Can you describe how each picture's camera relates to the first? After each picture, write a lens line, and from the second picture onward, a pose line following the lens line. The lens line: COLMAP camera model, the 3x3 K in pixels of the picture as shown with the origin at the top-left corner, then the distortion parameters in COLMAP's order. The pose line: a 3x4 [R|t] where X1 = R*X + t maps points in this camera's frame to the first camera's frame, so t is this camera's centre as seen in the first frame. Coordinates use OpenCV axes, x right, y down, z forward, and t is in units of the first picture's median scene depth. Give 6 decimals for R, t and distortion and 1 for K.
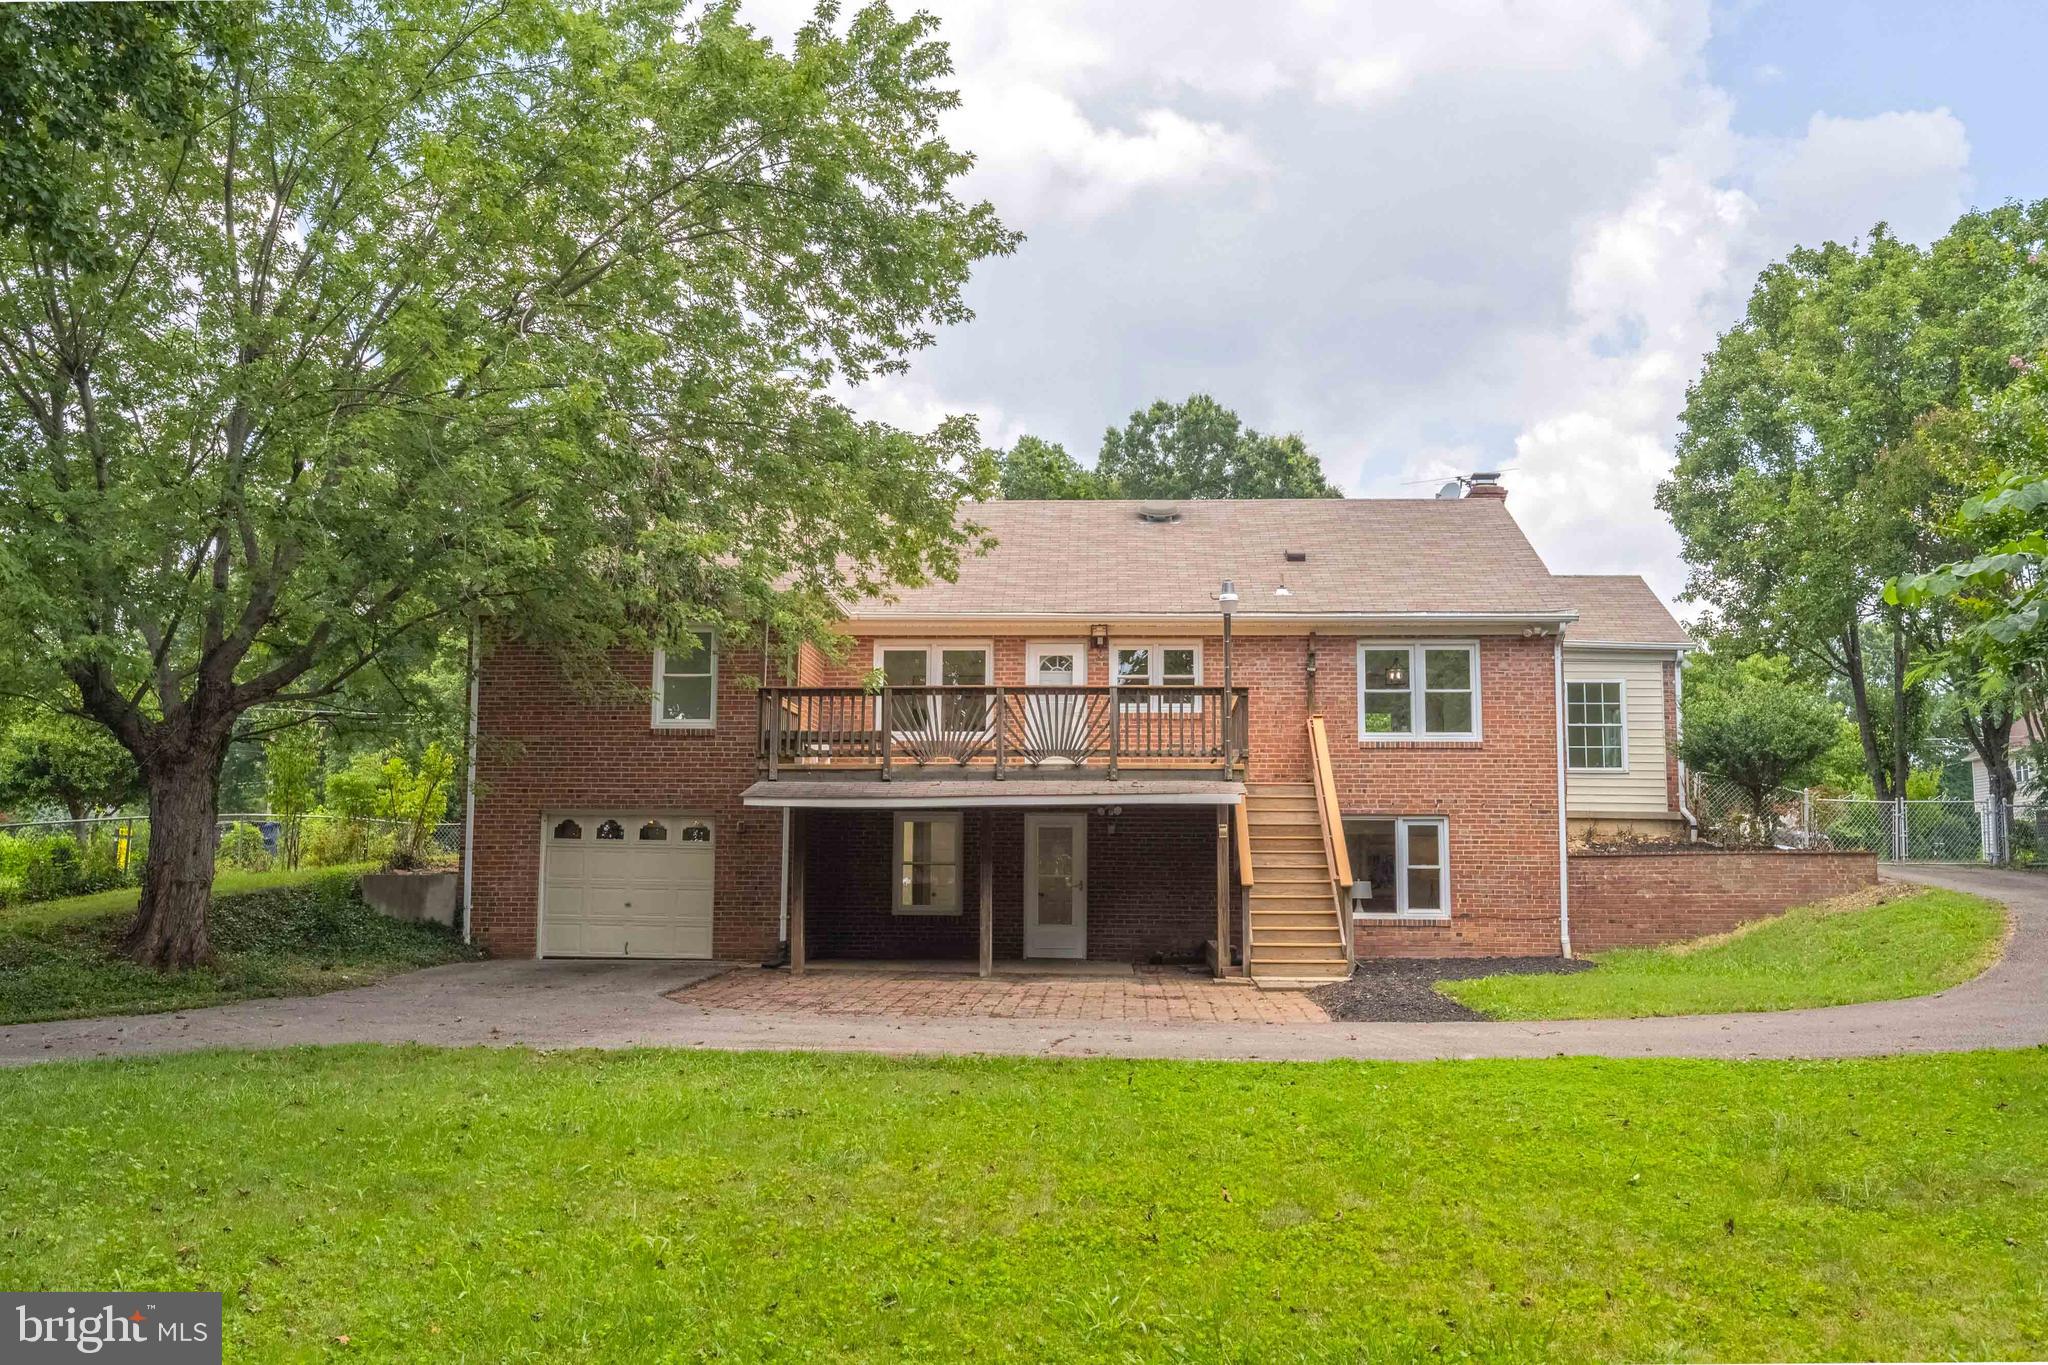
lens RADIAL K [[1775.9, 0, 1024.0], [0, 1775.9, 682.5], [0, 0, 1]] dist [0.003553, 0.003506]
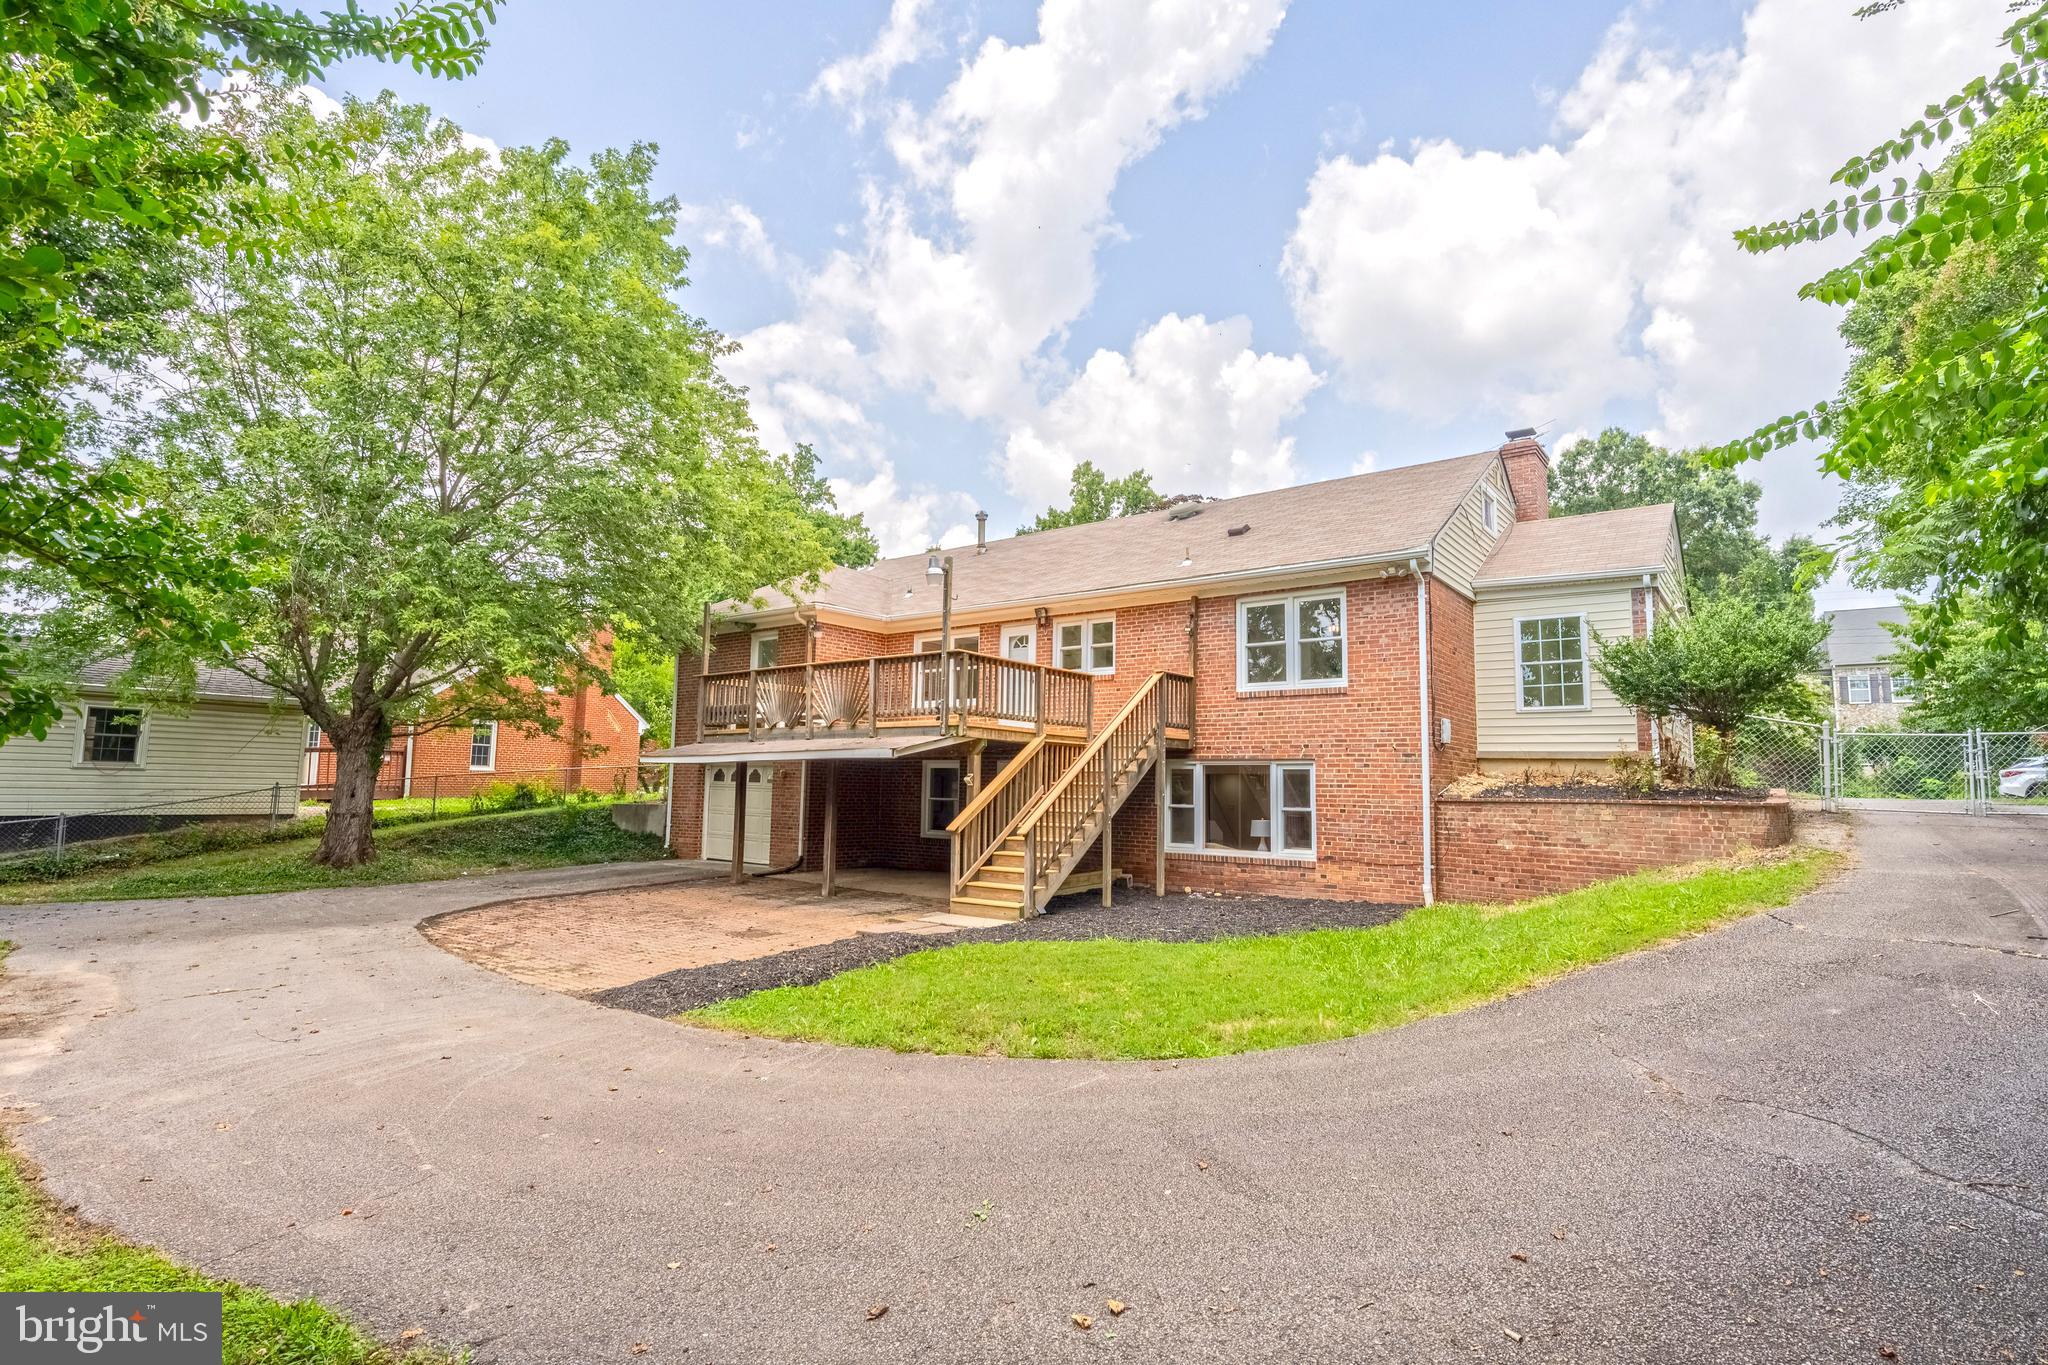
lens RADIAL K [[990.8, 0, 1023.2], [0, 990.8, 682.7], [0, 0, 1]] dist [-0.000069, -0.000085]
pose [[0.823707, -0.053283, -0.564507, 0.429356], [0.058278, 0.998258, -0.009188, 0.025743], [0.564013, -0.025330, 0.825377, 0.434031]]
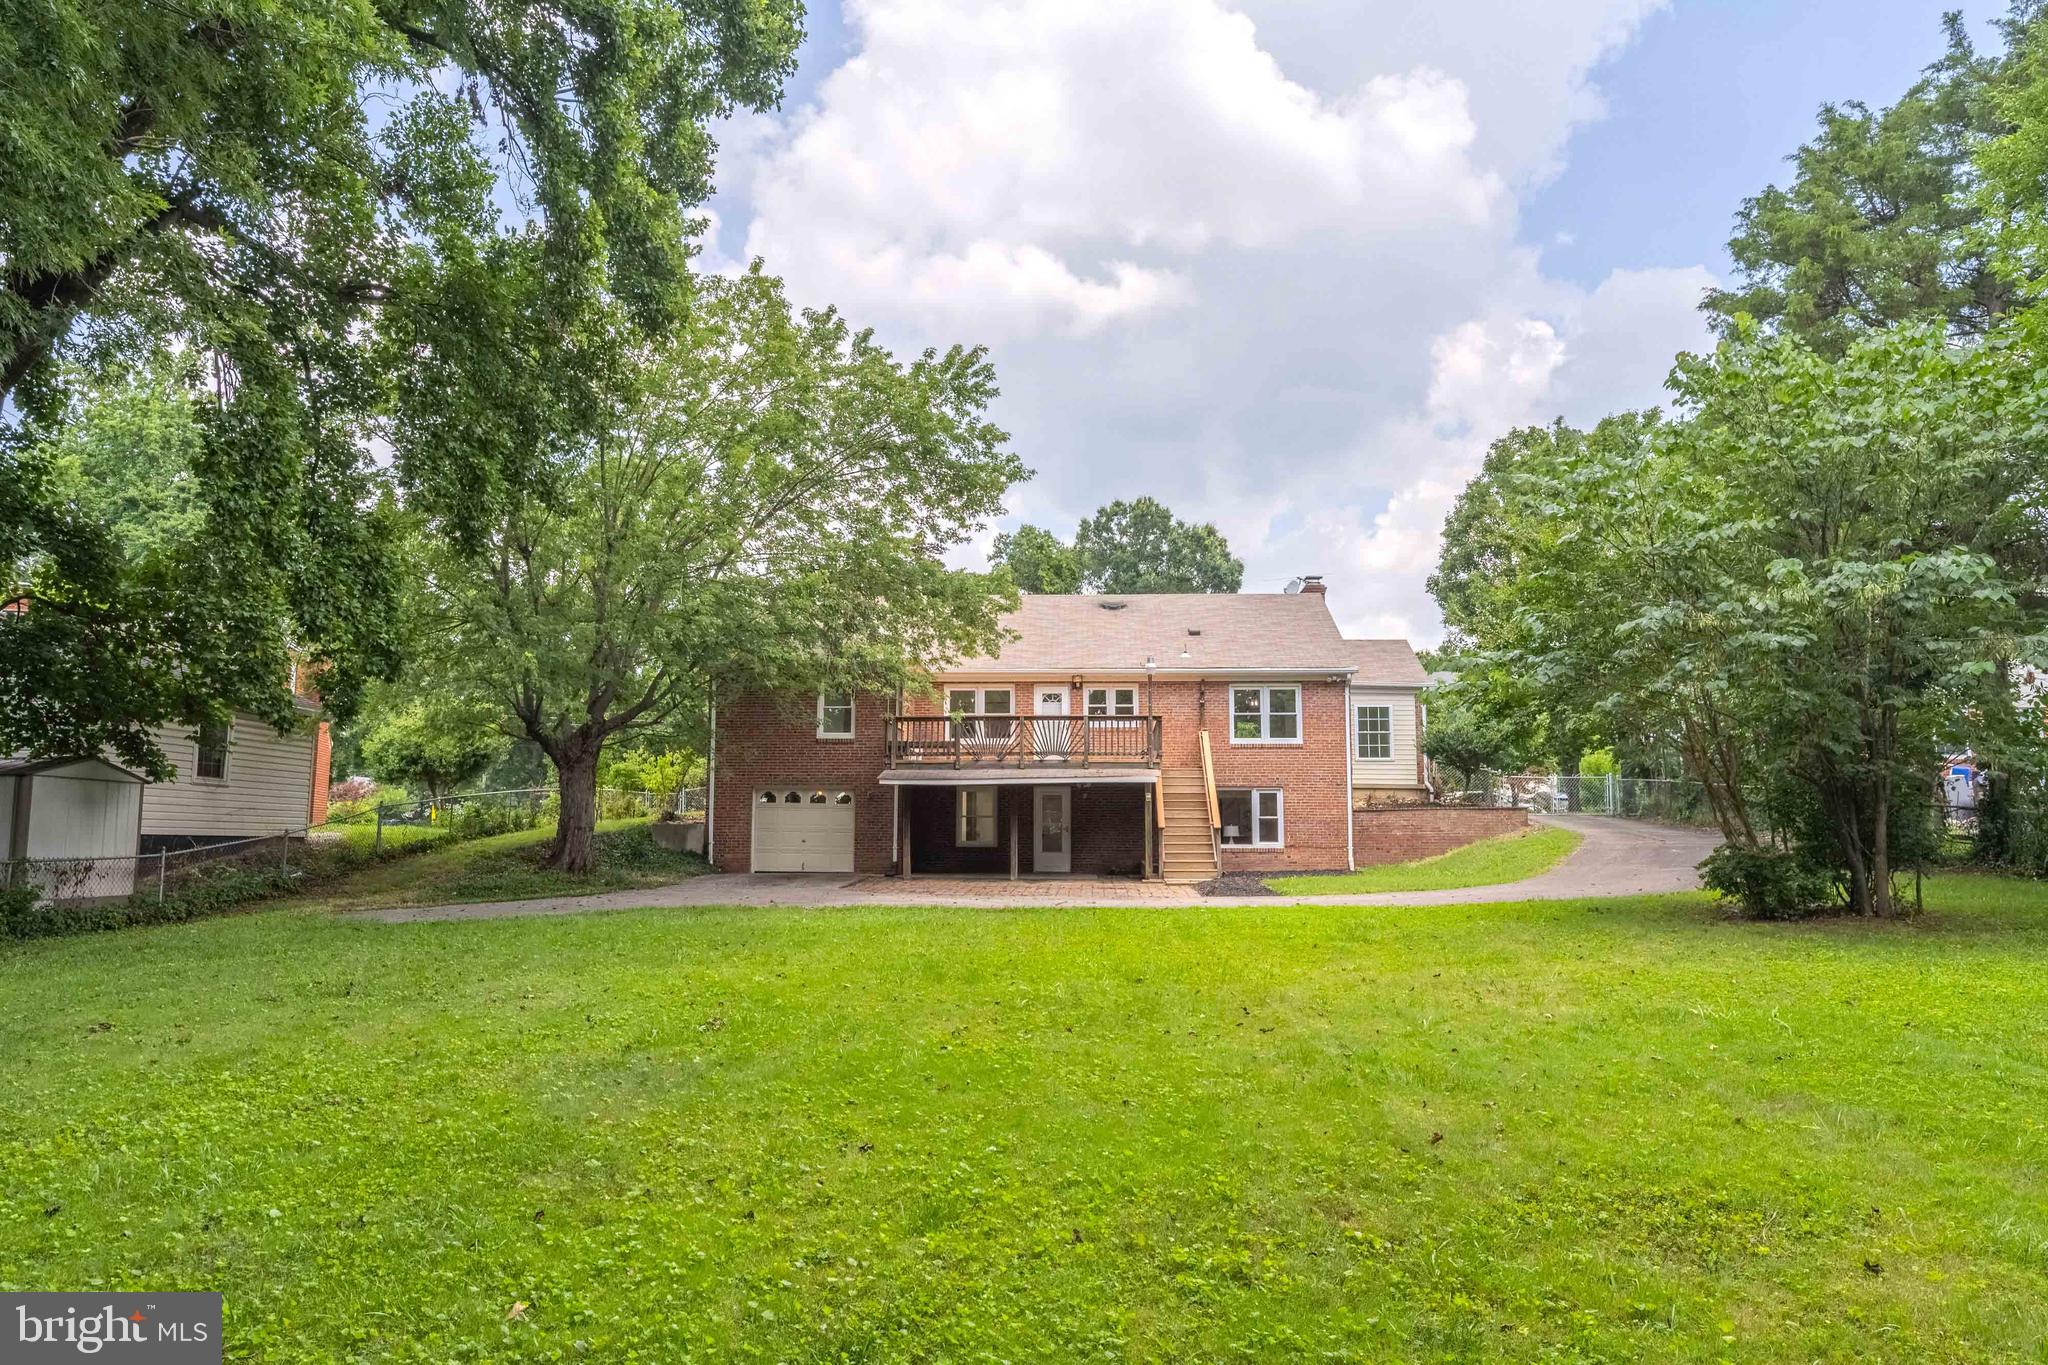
lens RADIAL K [[1333.7, 0, 1024.0], [0, 1333.7, 682.5], [0, 0, 1]] dist [-0.003068, -0.000355]
pose [[0.999986, -0.003645, 0.003781, -0.013815], [0.003648, 0.999993, -0.000828, -0.025487], [-0.003778, 0.000842, 0.999993, -0.279751]]
